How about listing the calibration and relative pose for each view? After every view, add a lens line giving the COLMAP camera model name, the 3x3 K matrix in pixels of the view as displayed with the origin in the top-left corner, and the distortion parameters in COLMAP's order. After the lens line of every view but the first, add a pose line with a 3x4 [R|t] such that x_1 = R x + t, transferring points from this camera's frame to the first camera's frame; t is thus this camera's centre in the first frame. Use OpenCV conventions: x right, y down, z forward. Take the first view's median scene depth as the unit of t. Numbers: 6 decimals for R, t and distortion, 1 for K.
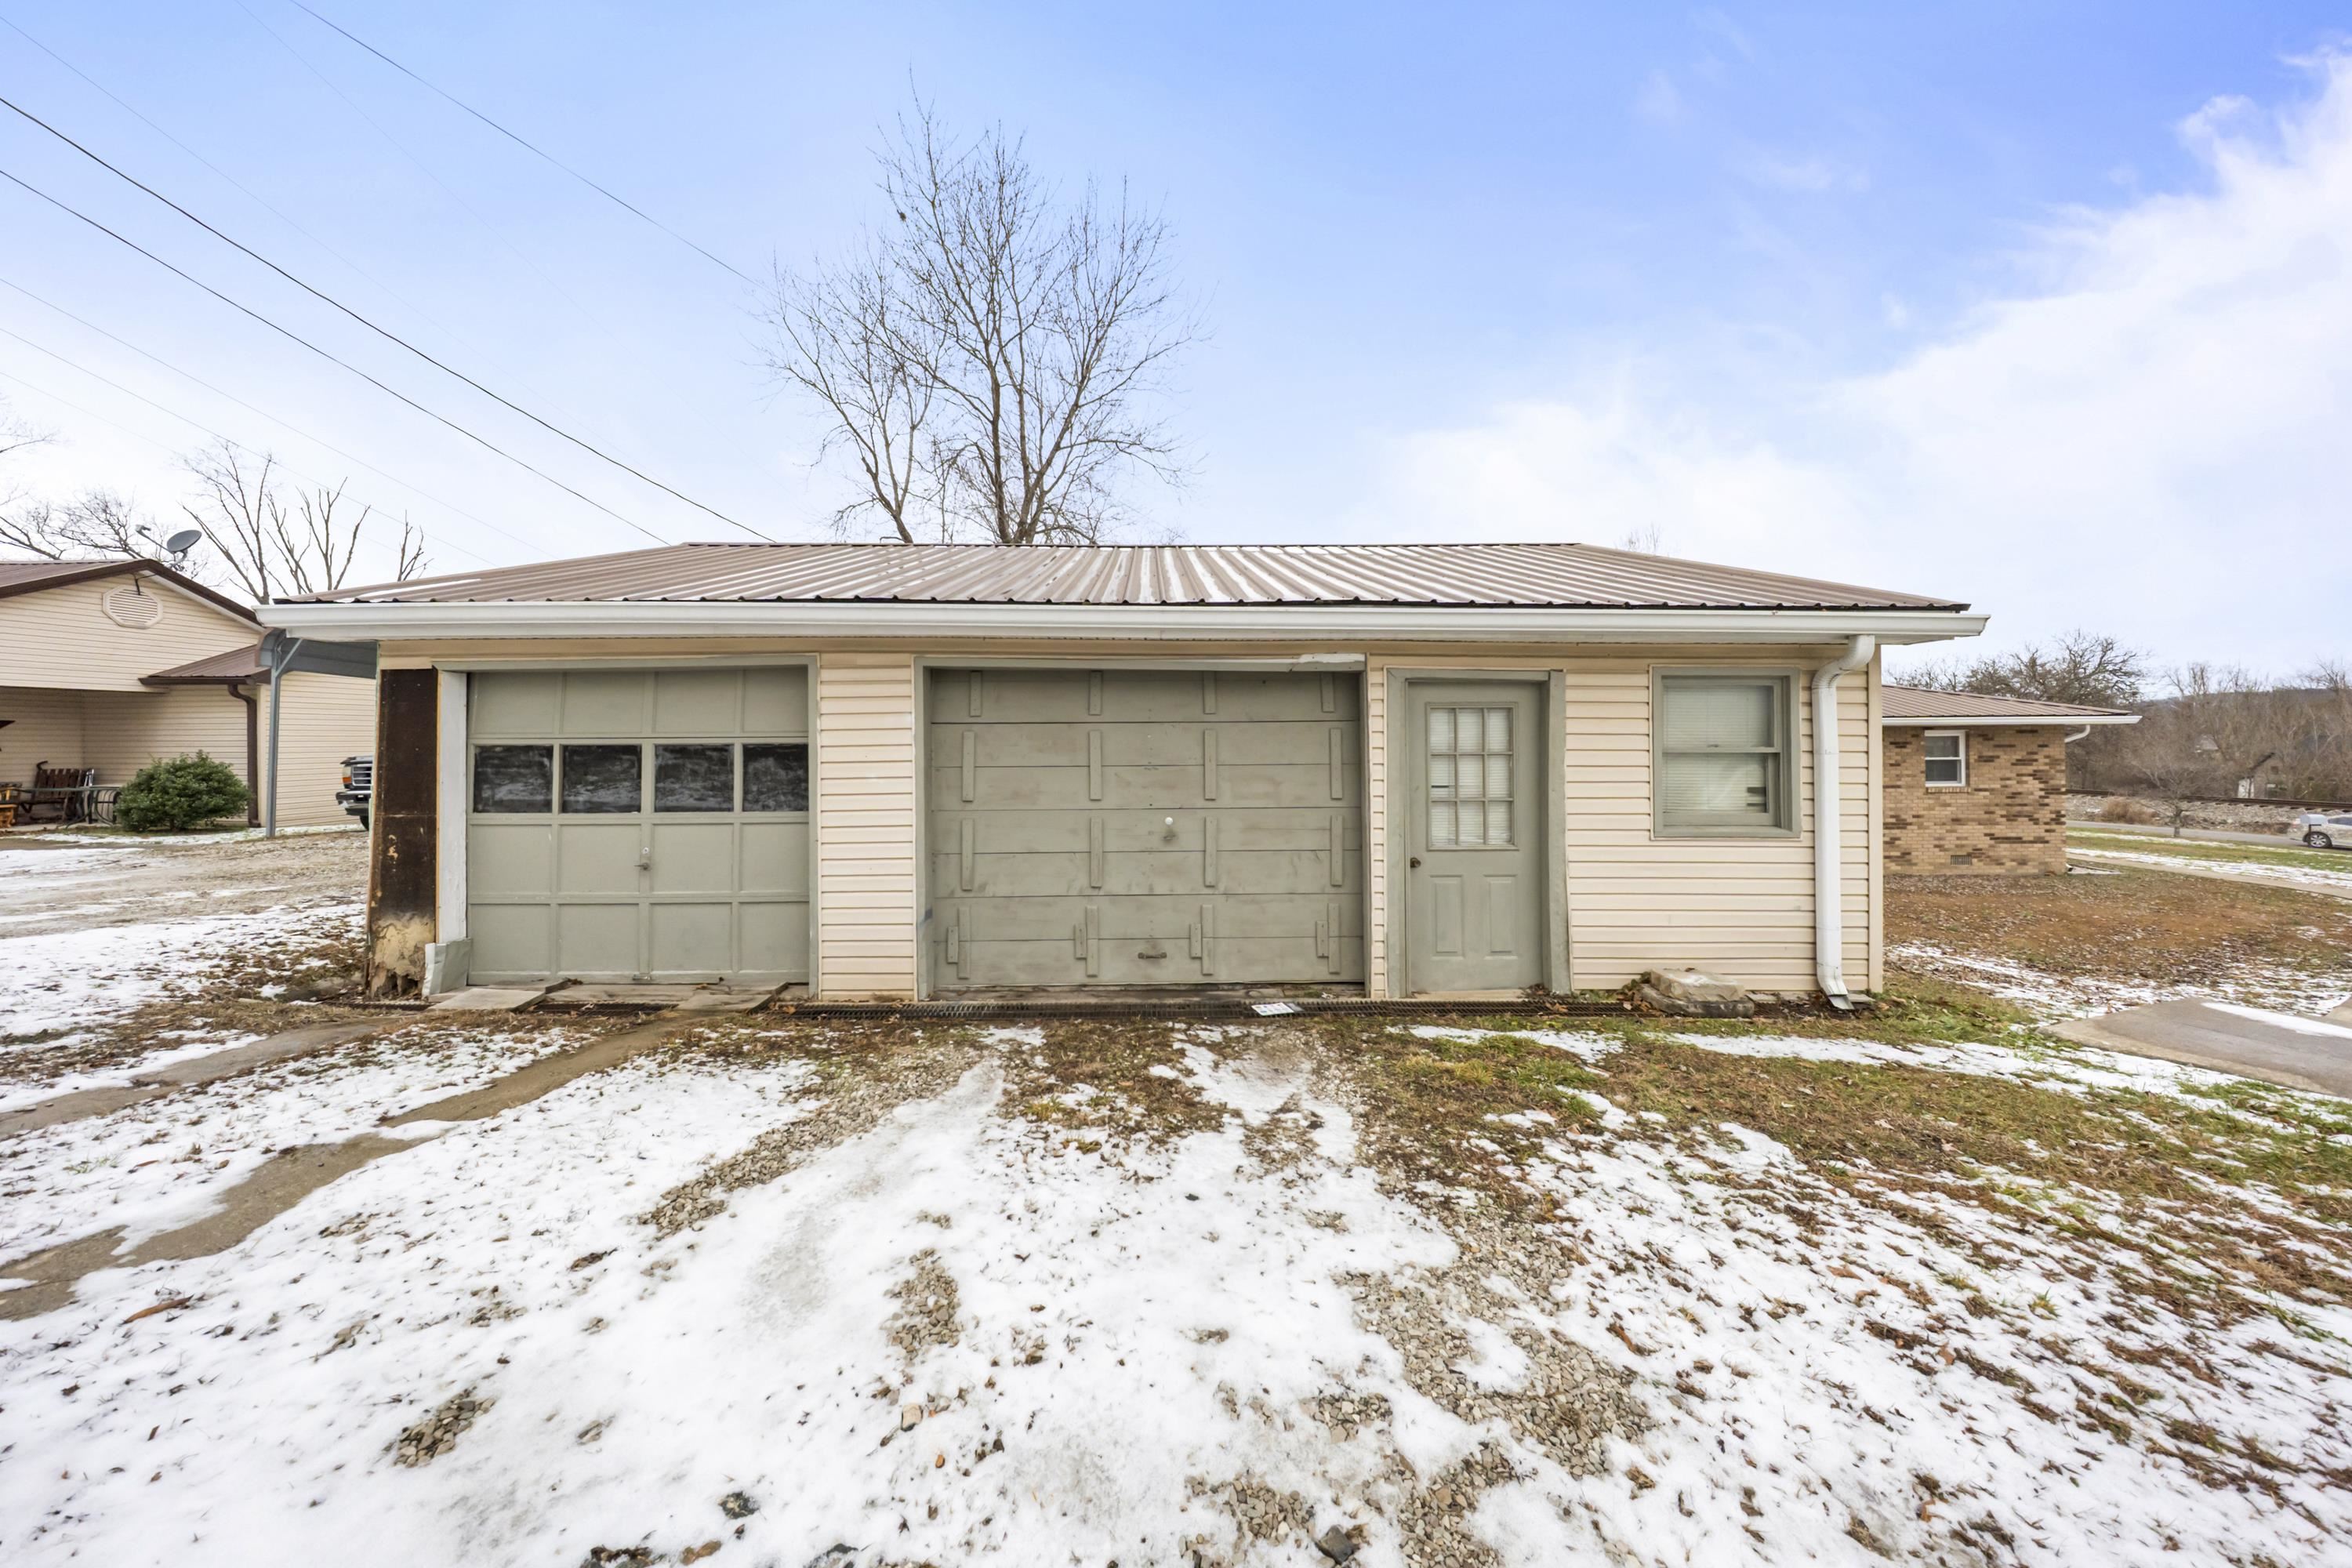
lens RADIAL K [[721.4, 0, 1174.5], [0, 721.4, 759.1], [0, 0, 1]] dist [-0.004242, -0.000189]
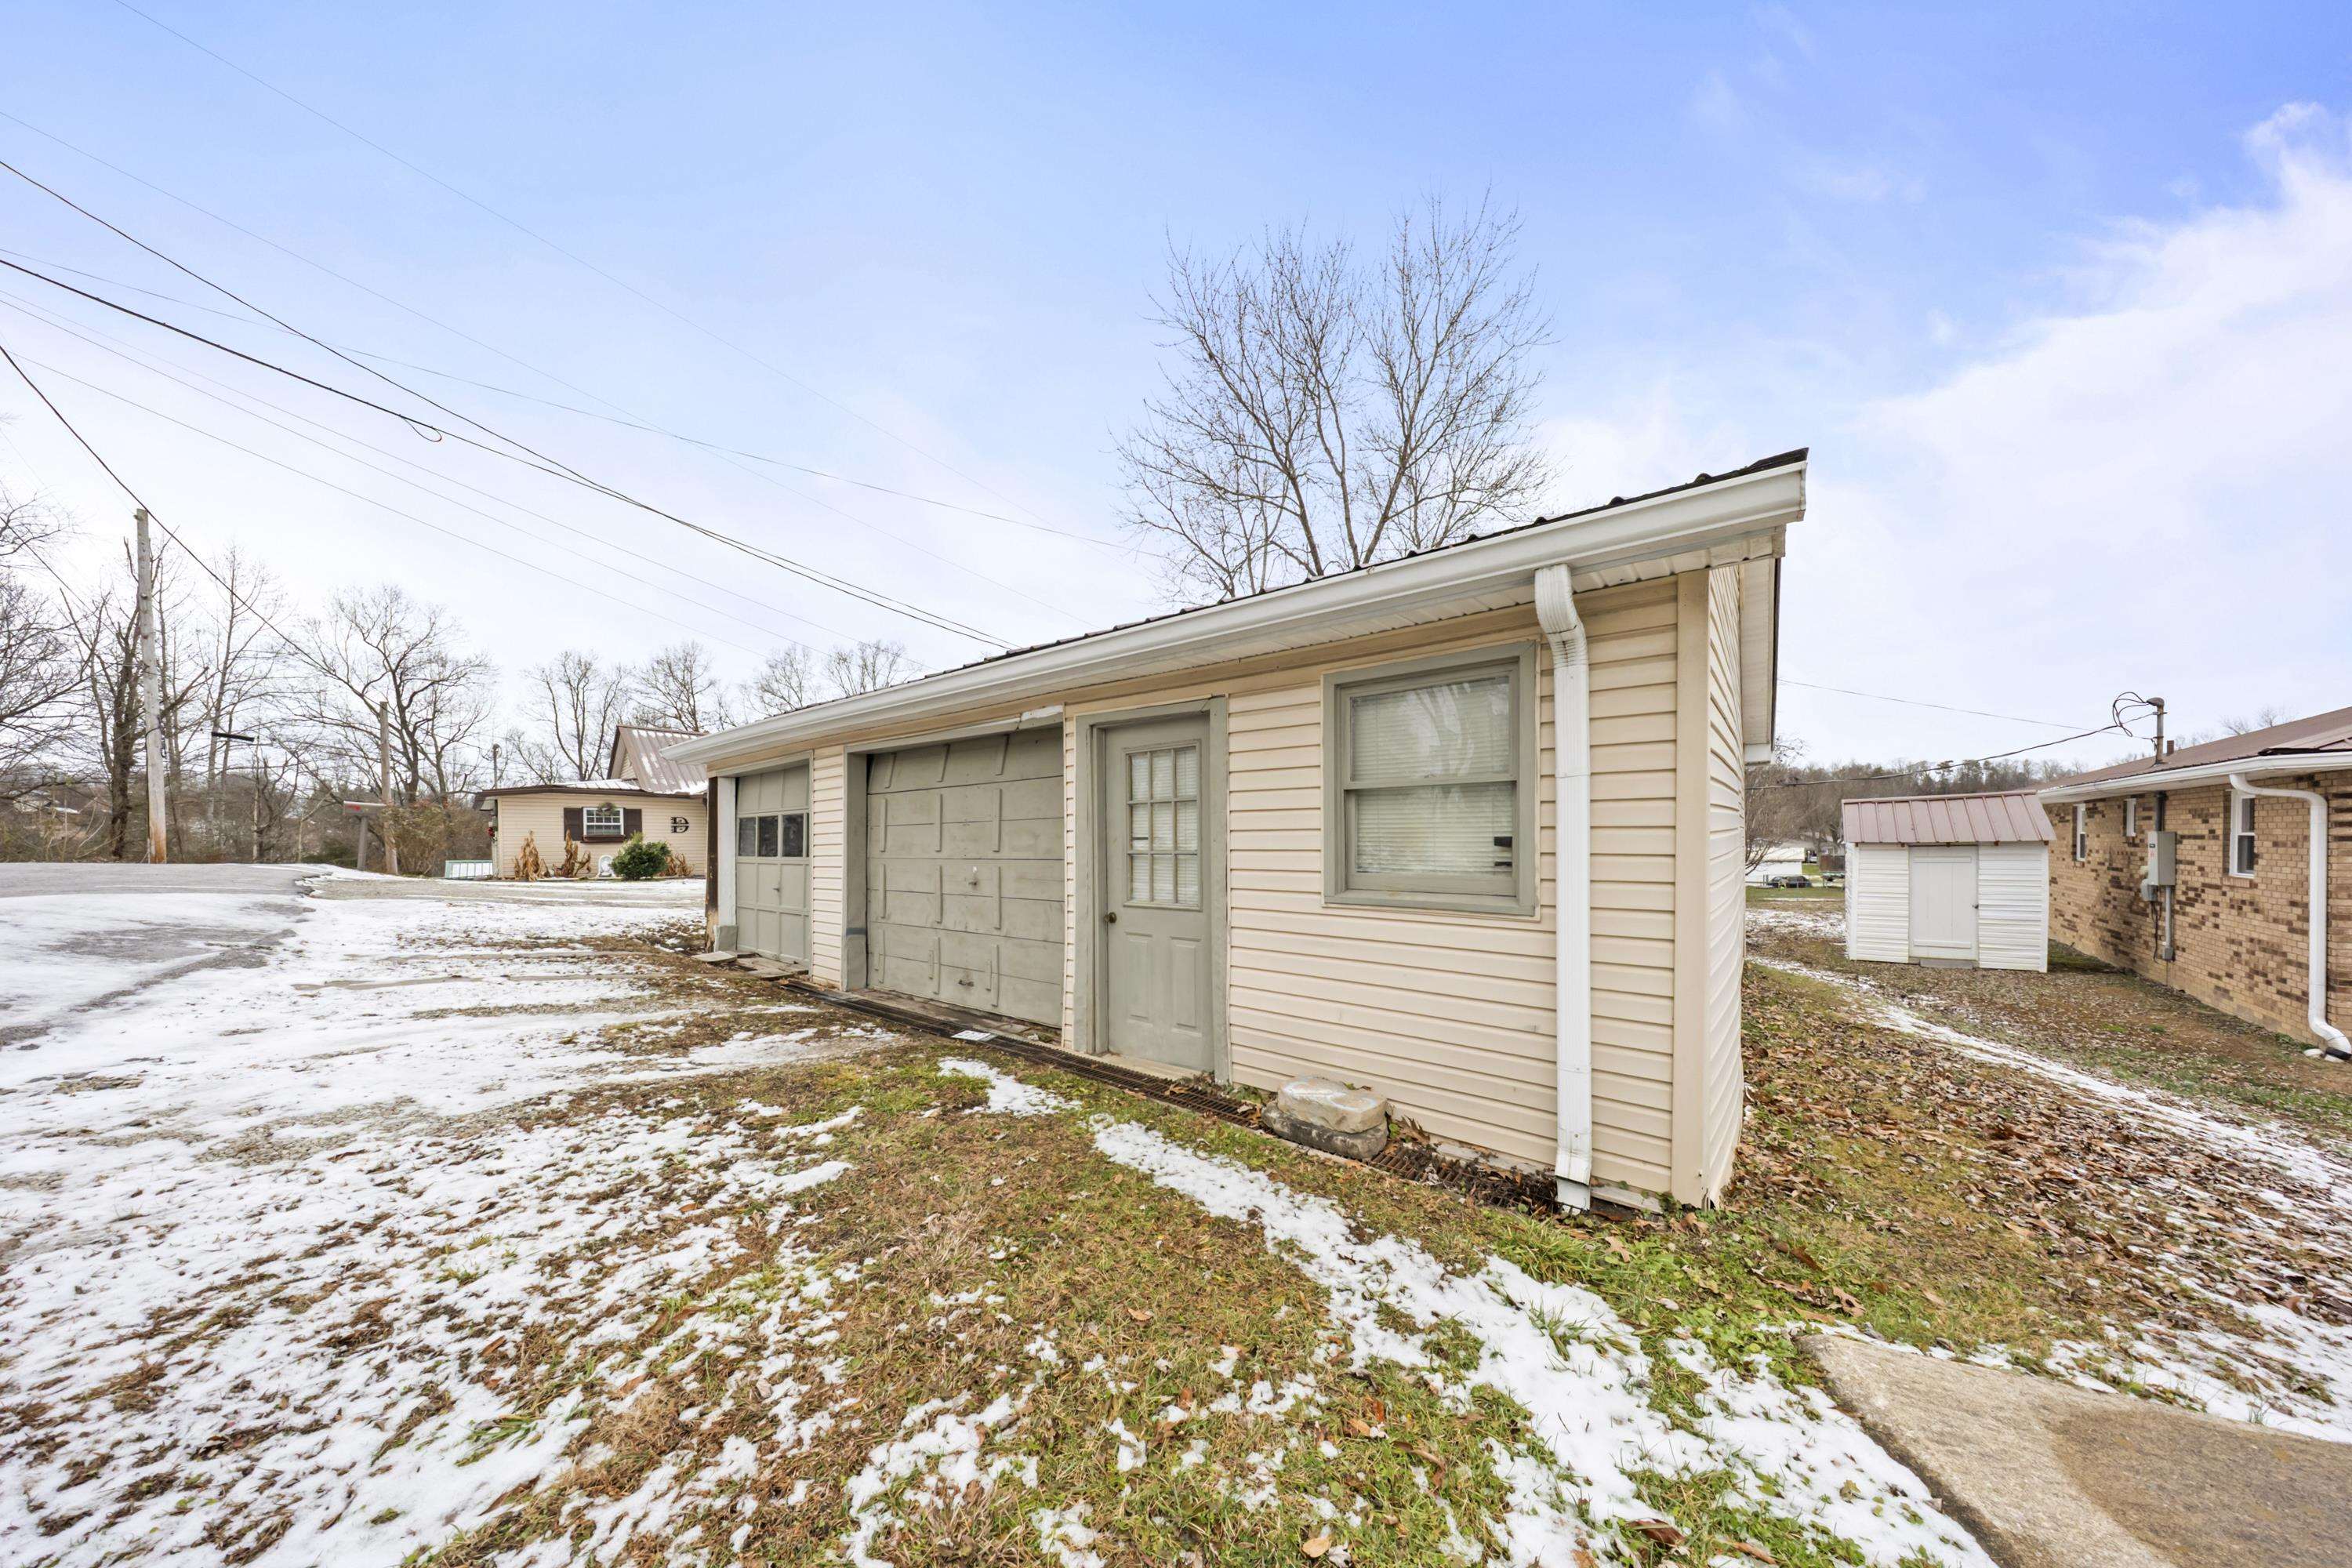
lens RADIAL K [[721.4, 0, 1209.2], [0, 721.4, 870.5], [0, 0, 1]] dist [-0.004242, -0.000189]
pose [[0.776253, 0.021271, -0.630063, 1.055914], [-0.005166, 0.999612, 0.027382, 0.055211], [0.630400, -0.018000, 0.776061, 0.348292]]
